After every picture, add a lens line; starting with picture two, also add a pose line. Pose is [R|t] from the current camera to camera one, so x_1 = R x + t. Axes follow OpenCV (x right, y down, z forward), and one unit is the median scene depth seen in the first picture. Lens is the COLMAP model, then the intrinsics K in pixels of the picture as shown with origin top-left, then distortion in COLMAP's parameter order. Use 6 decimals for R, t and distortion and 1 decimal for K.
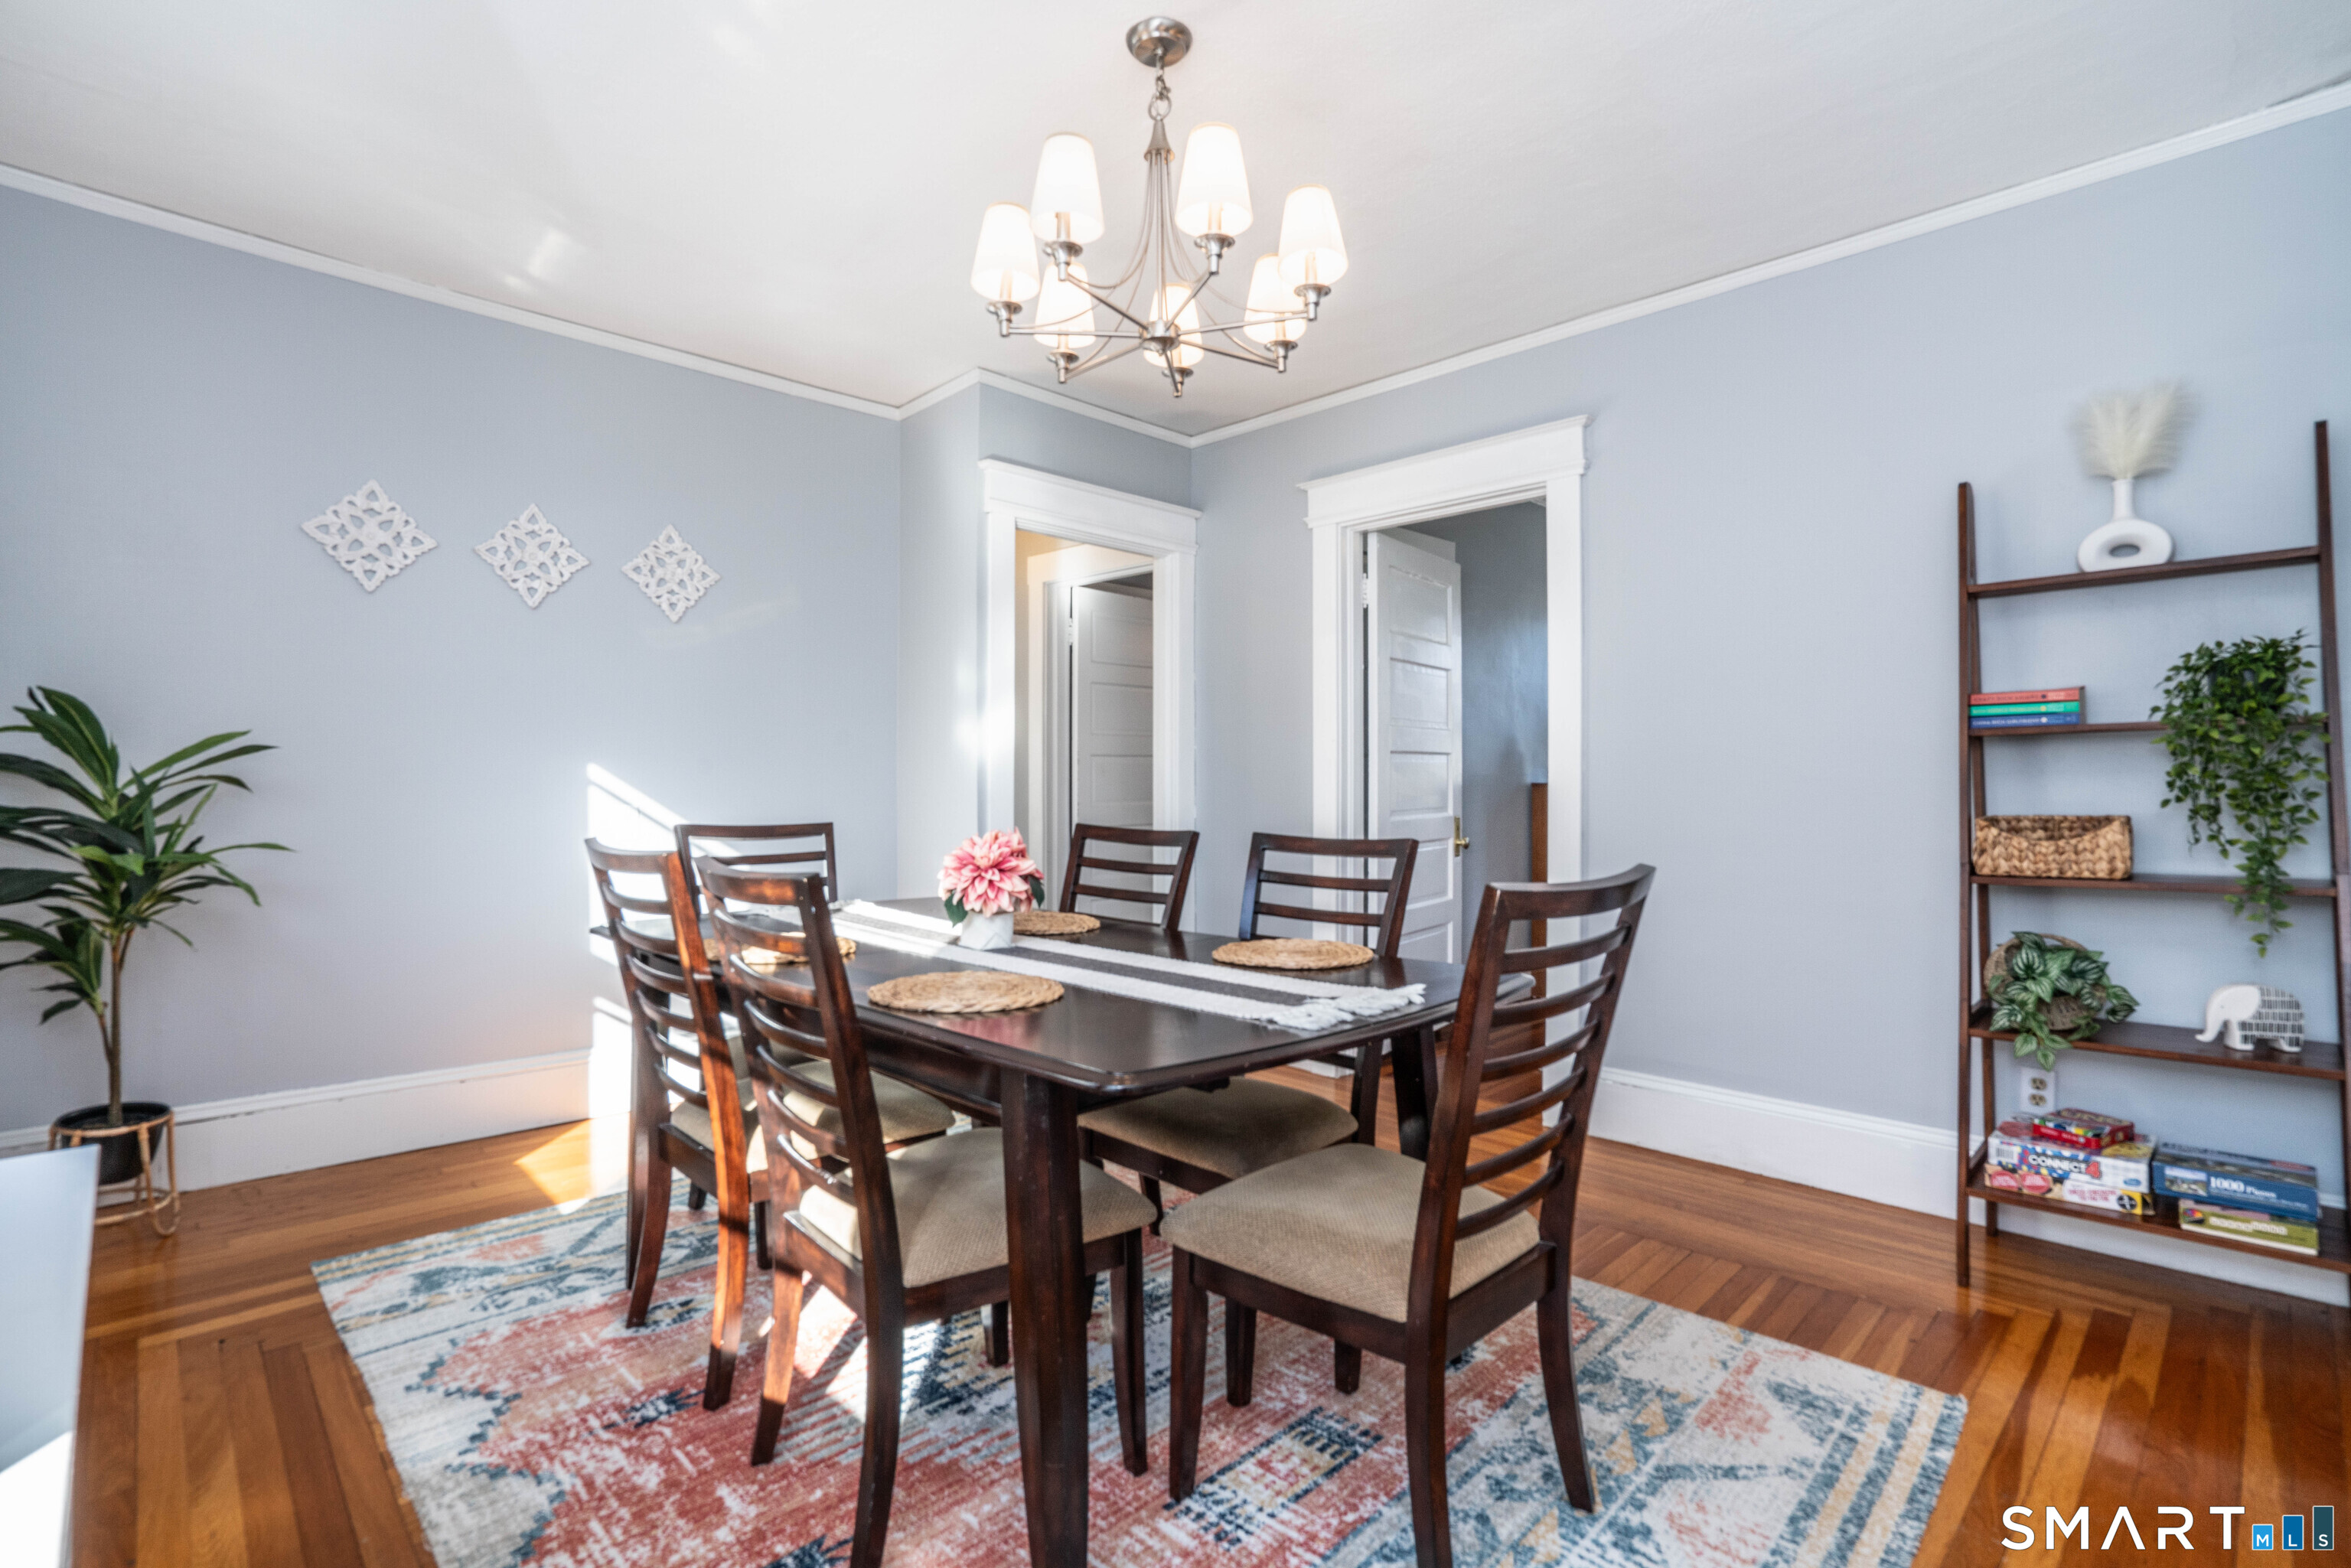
lens RADIAL K [[1088.4, 0, 1167.1], [0, 1088.4, 774.6], [0, 0, 1]] dist [-0.000859, -0.000104]
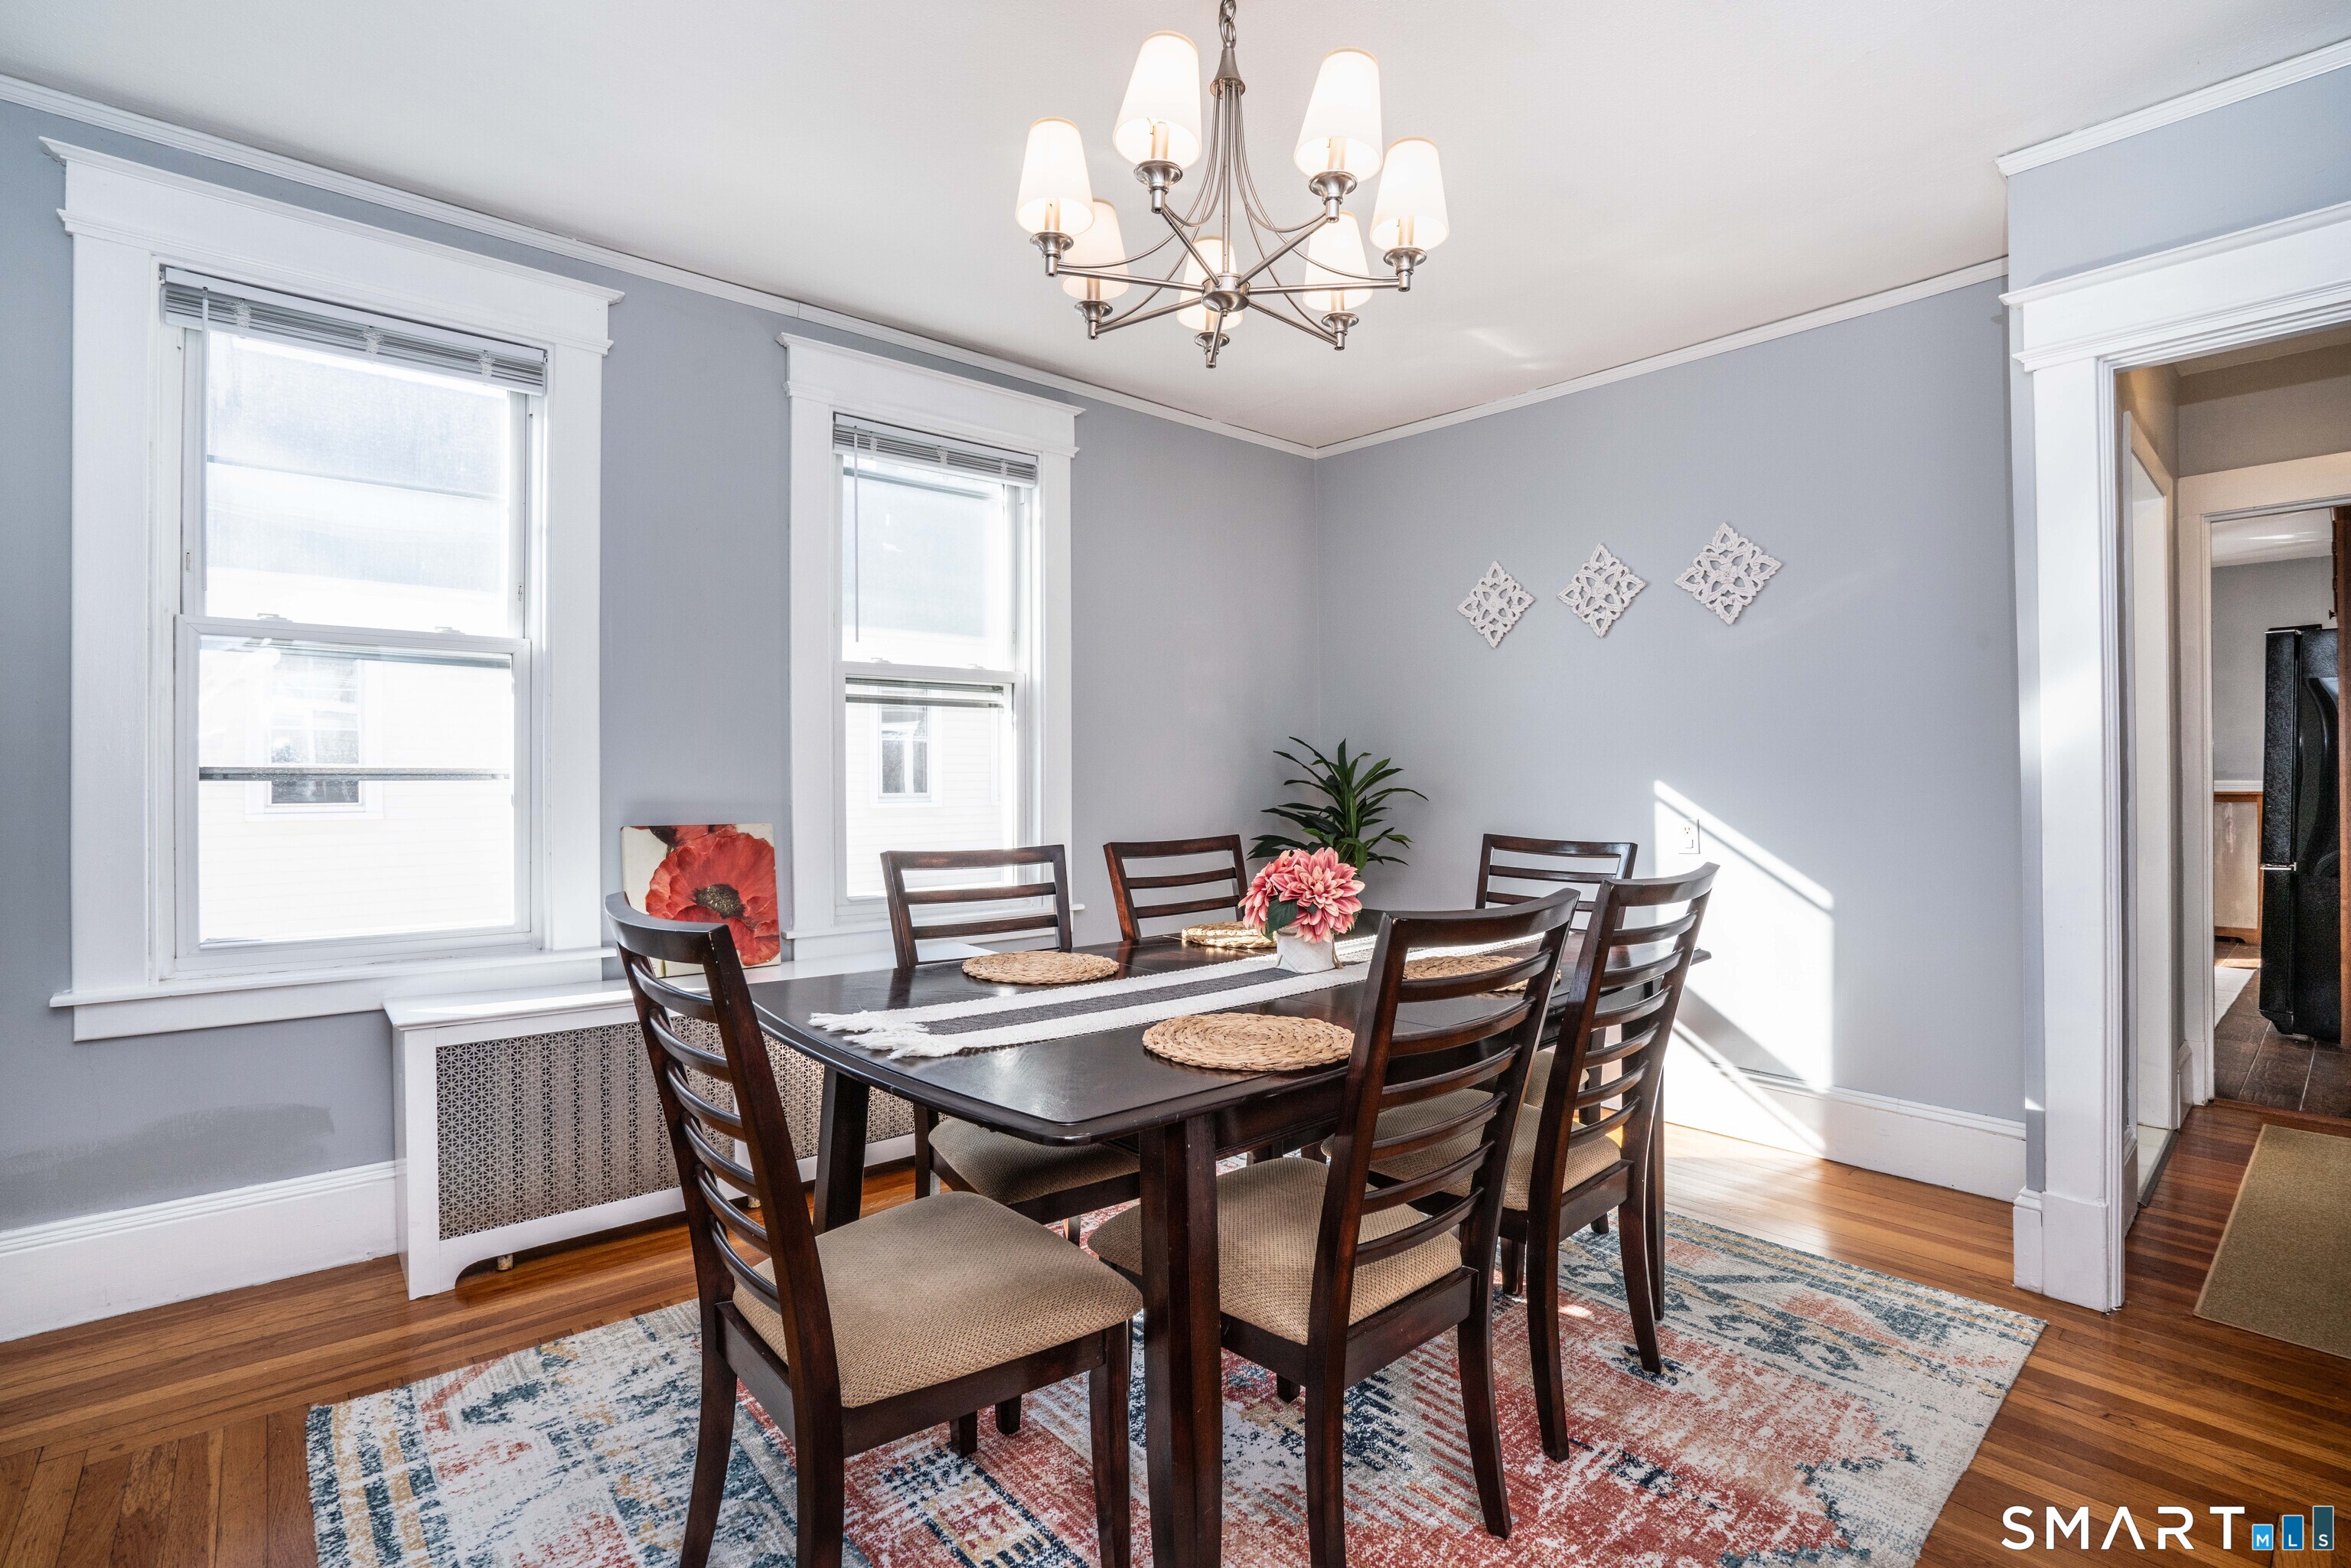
lens RADIAL K [[1088.4, 0, 1167.1], [0, 1088.4, 774.6], [0, 0, 1]] dist [-0.000859, -0.000104]
pose [[-0.059595, -0.001631, -0.998221, 0.550752], [-0.002410, 0.999996, -0.001490, -0.009687], [0.998220, 0.002317, -0.059599, 0.620483]]
